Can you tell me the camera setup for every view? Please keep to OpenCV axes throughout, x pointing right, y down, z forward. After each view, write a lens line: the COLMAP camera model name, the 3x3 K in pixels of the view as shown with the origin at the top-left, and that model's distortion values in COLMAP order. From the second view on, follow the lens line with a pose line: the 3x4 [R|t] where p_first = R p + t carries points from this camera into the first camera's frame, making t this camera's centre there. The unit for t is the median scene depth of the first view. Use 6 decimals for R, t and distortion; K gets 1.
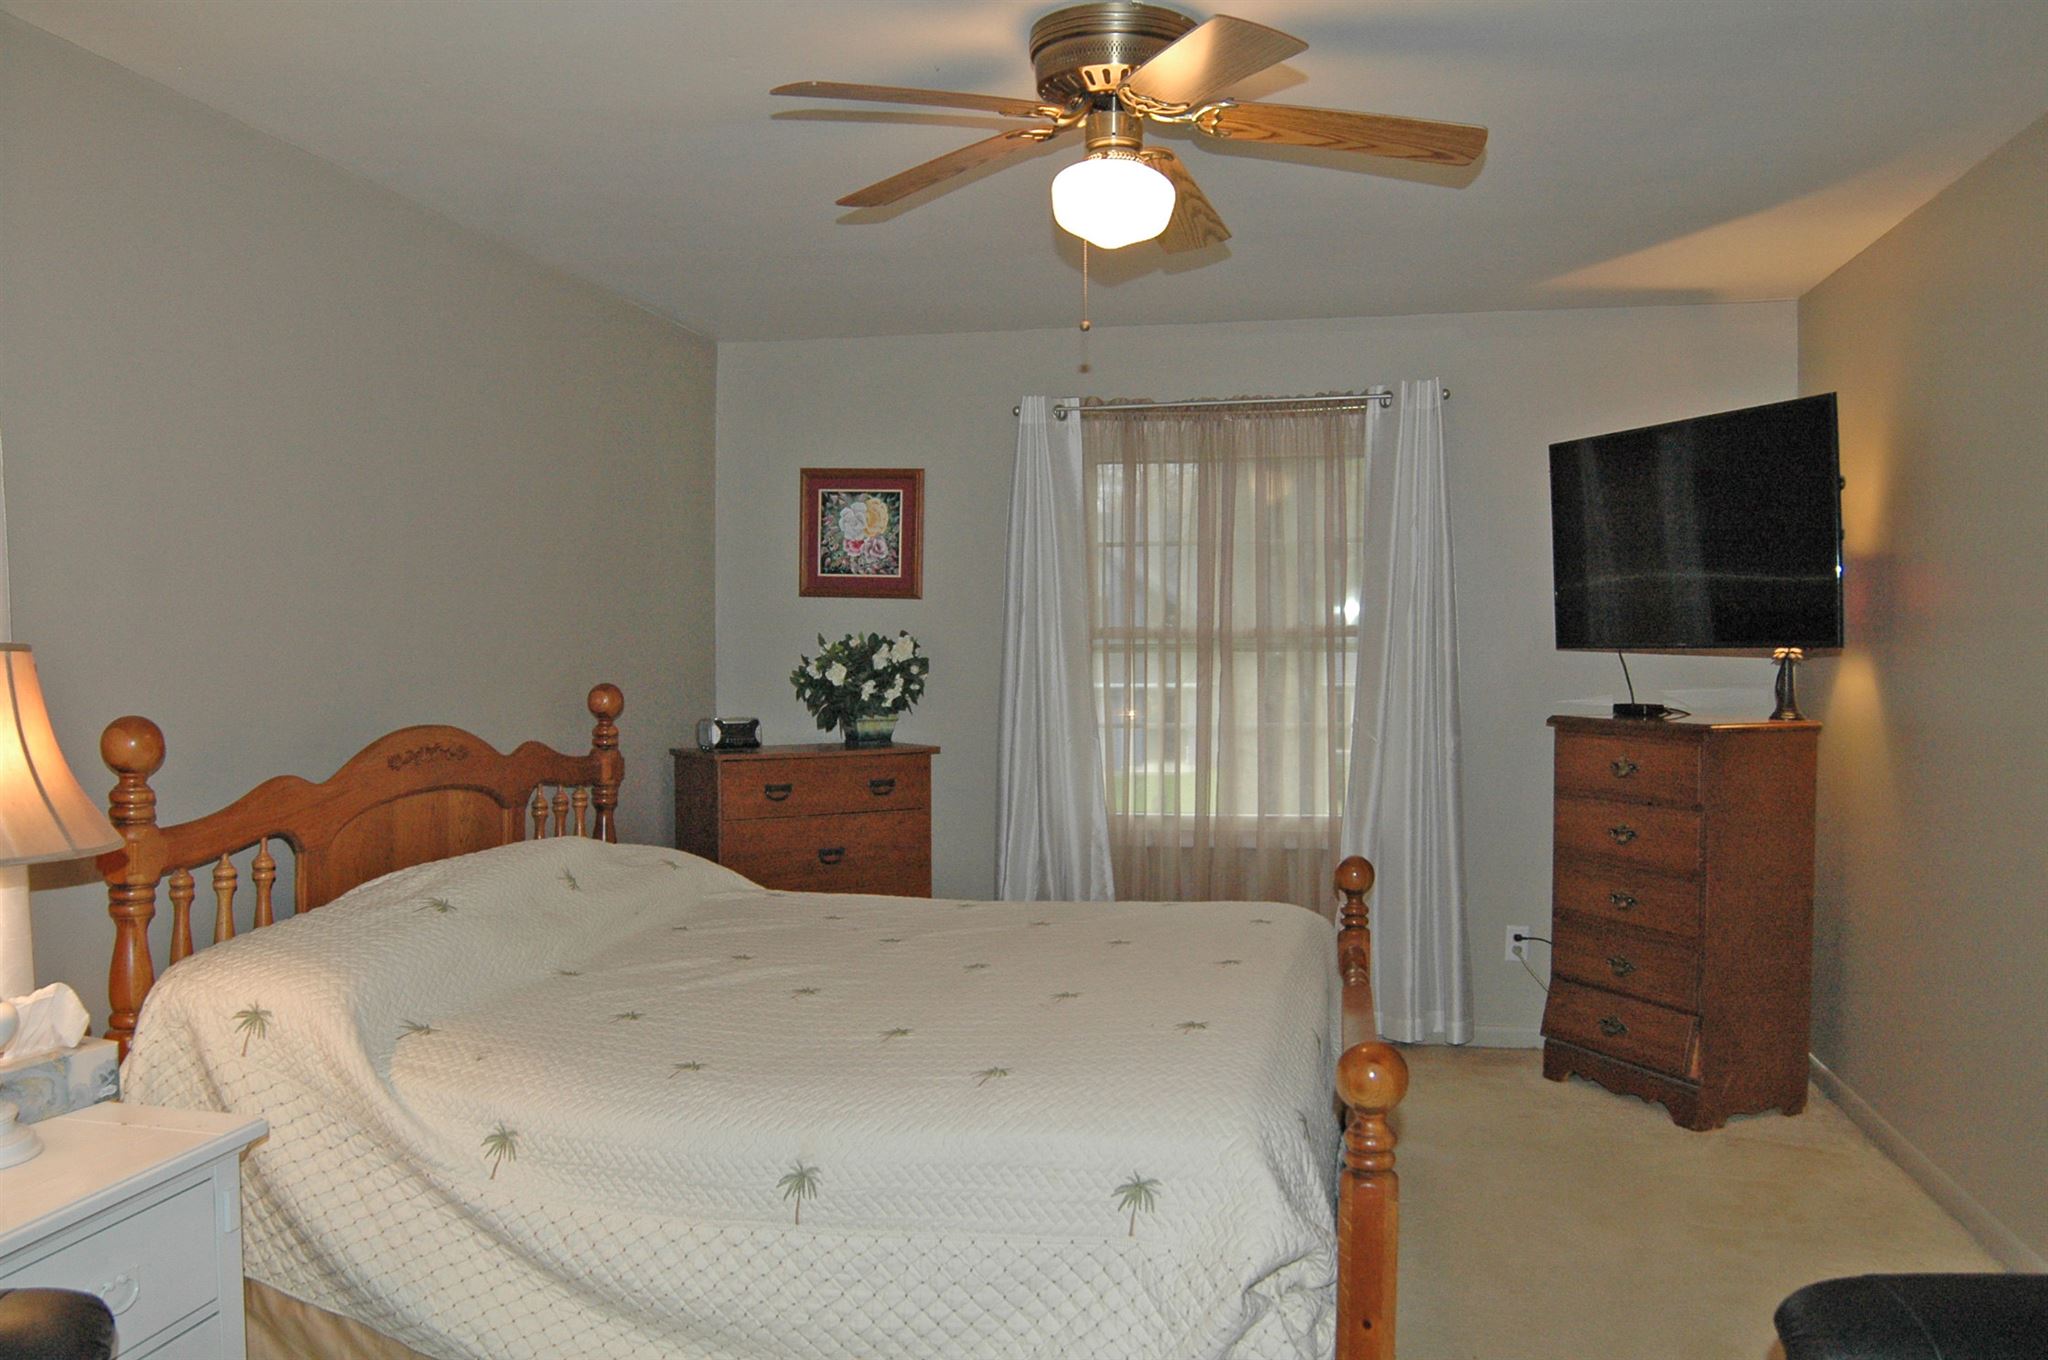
lens RADIAL K [[1637.3, 0, 1019.1], [0, 1637.3, 682.4], [0, 0, 1]] dist [-0.096723, 0.052147]
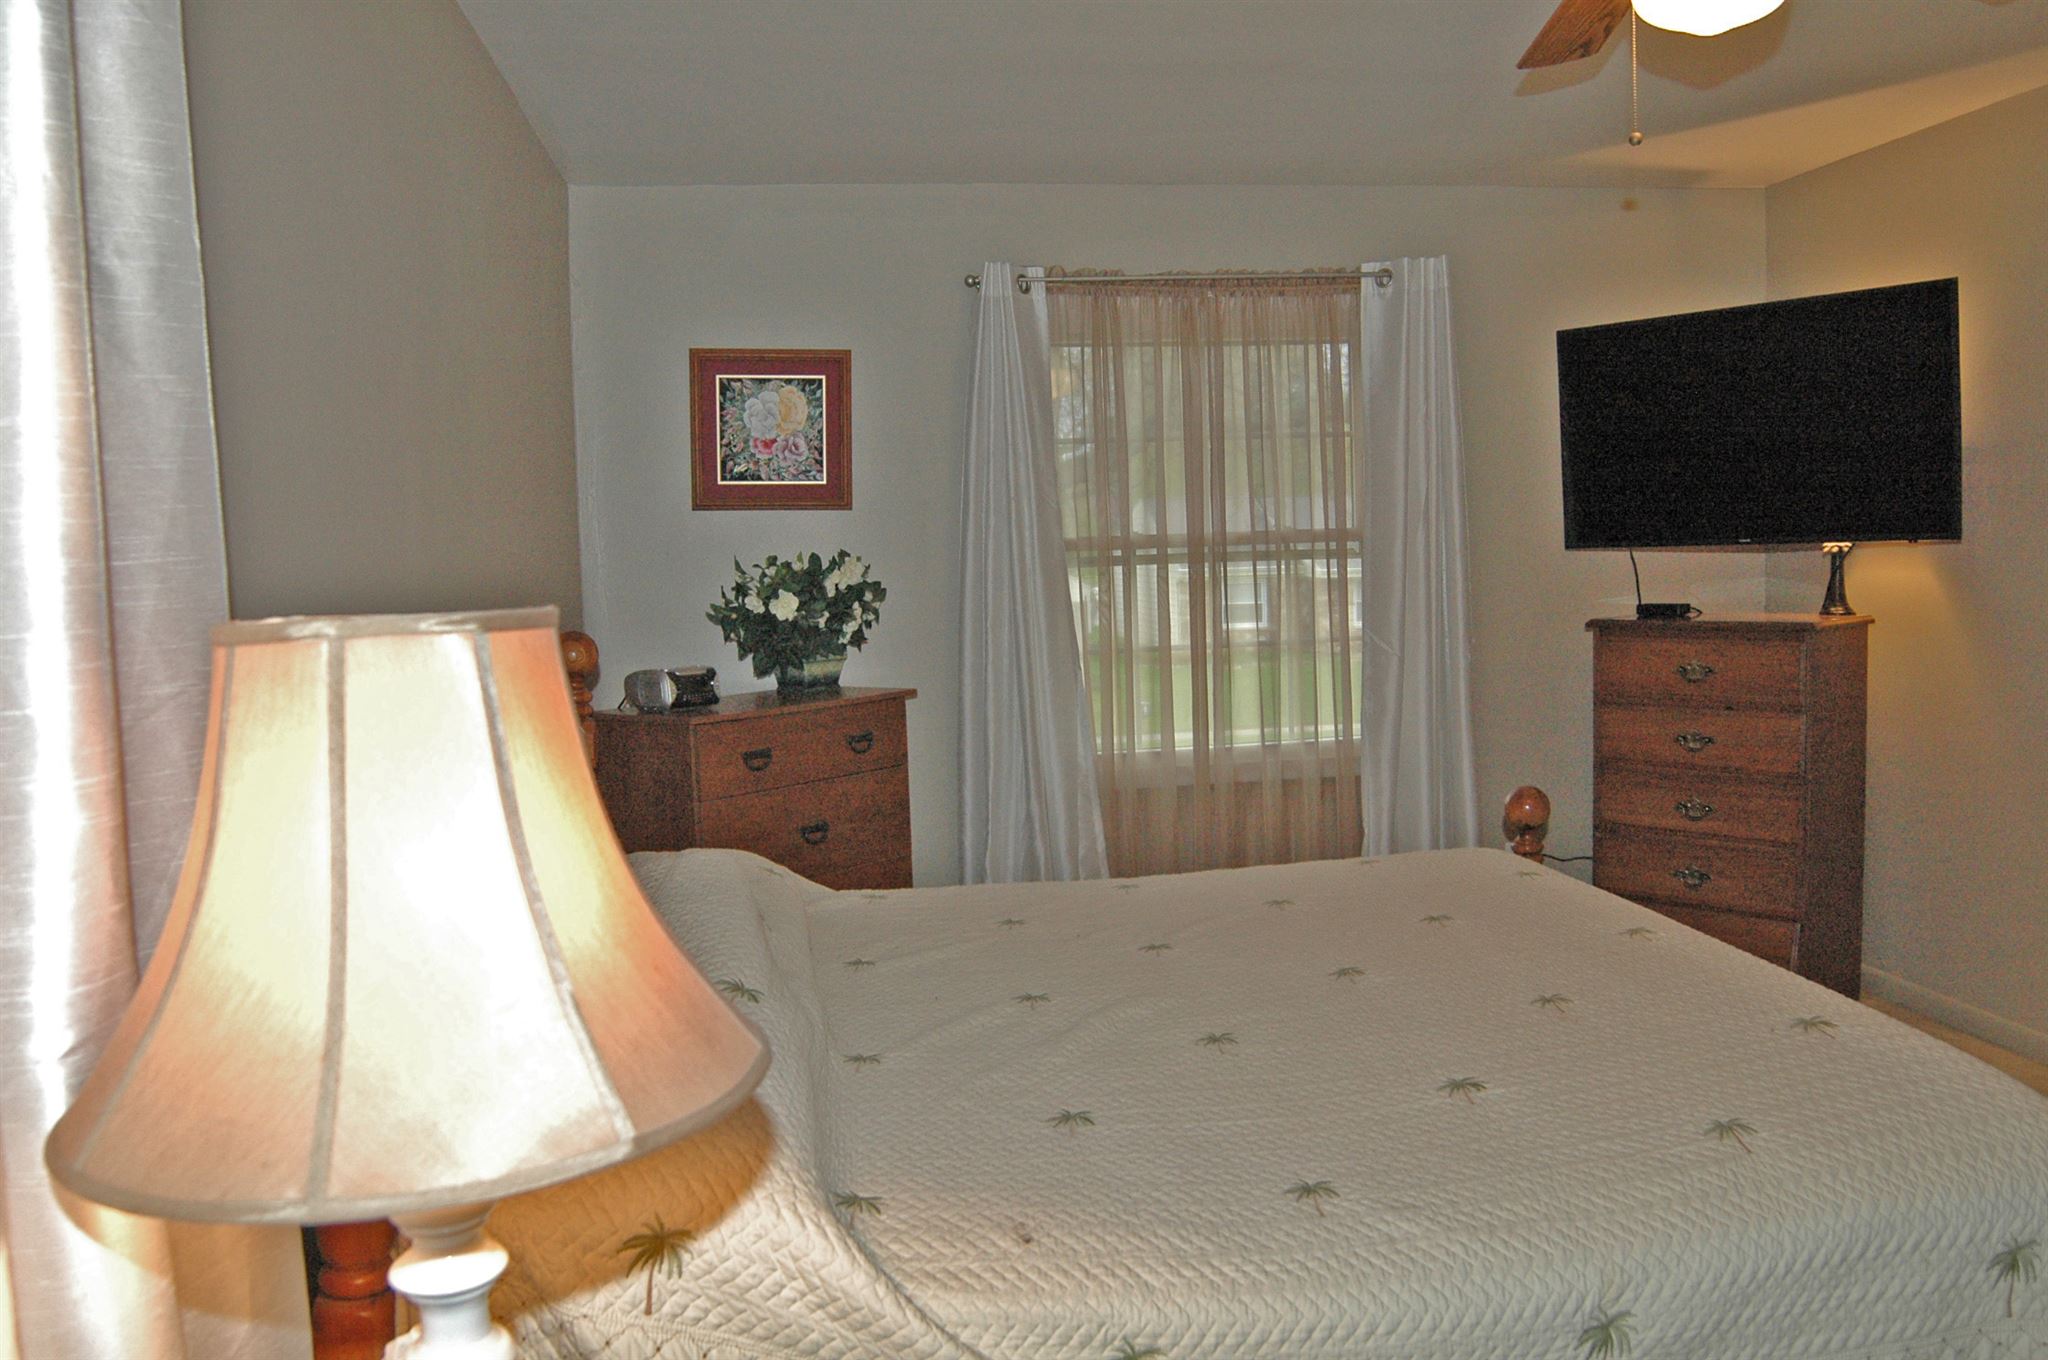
lens RADIAL K [[1637.3, 0, 1029.1], [0, 1637.3, 670.0], [0, 0, 1]] dist [-0.096723, 0.052147]
pose [[0.938447, -0.054045, 0.341170, -0.270160], [0.038470, 0.997892, 0.052261, -0.010744], [-0.343275, -0.035919, 0.938548, 0.207229]]
